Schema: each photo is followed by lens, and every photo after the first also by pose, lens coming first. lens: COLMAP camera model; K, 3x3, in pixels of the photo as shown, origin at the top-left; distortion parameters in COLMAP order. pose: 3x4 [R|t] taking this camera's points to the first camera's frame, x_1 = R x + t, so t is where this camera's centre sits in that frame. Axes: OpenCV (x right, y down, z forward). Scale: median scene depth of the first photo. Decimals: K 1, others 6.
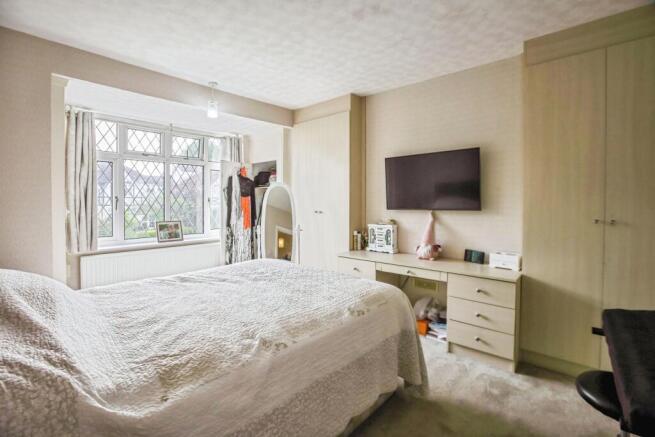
lens RADIAL K [[312.0, 0, 326.5], [0, 312.0, 207.4], [0, 0, 1]] dist [-0.001659, 0.000733]
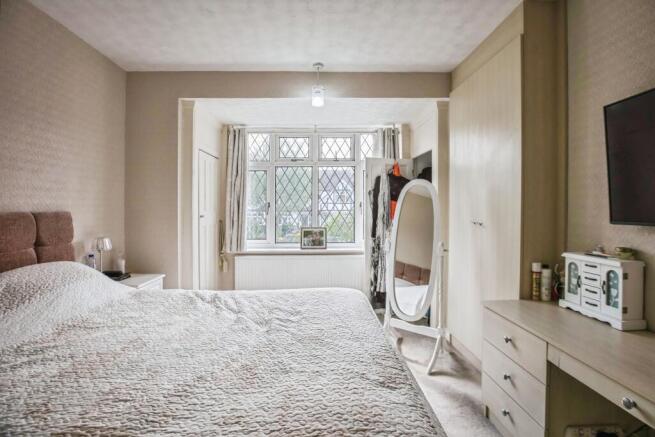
lens RADIAL K [[312.0, 0, 326.5], [0, 312.0, 207.4], [0, 0, 1]] dist [-0.001659, 0.000733]
pose [[0.688962, -0.001656, -0.724796, 0.221784], [-0.011372, 0.999850, -0.013095, -0.005624], [0.724708, 0.017265, 0.688839, 0.382020]]
